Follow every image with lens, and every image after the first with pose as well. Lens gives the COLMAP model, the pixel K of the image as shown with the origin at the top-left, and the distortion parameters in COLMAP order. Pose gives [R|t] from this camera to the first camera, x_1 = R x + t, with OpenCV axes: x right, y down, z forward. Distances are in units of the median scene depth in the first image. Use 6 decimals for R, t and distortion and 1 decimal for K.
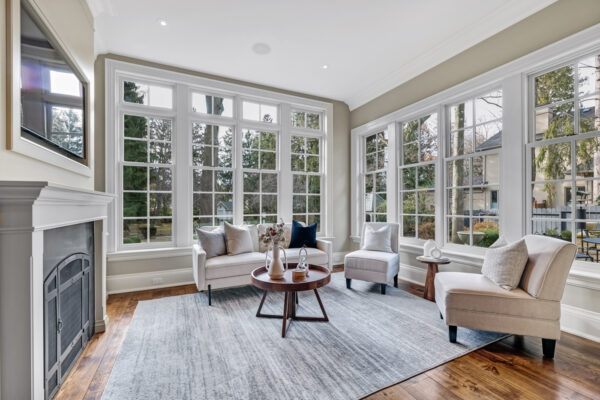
lens RADIAL K [[257.3, 0, 299.3], [0, 257.3, 205.9], [0, 0, 1]] dist [-0.002076, -0.000194]
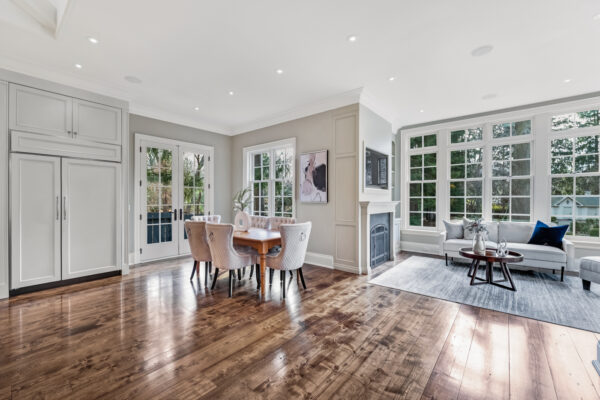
lens RADIAL K [[249.6, 0, 301.4], [0, 249.6, 199.7], [0, 0, 1]] dist [-0.002895, 0.000291]
pose [[0.422529, 0.002840, -0.906345, 0.816597], [-0.004781, 0.999988, 0.000905, -0.049782], [0.906337, 0.003951, 0.422538, -0.619878]]
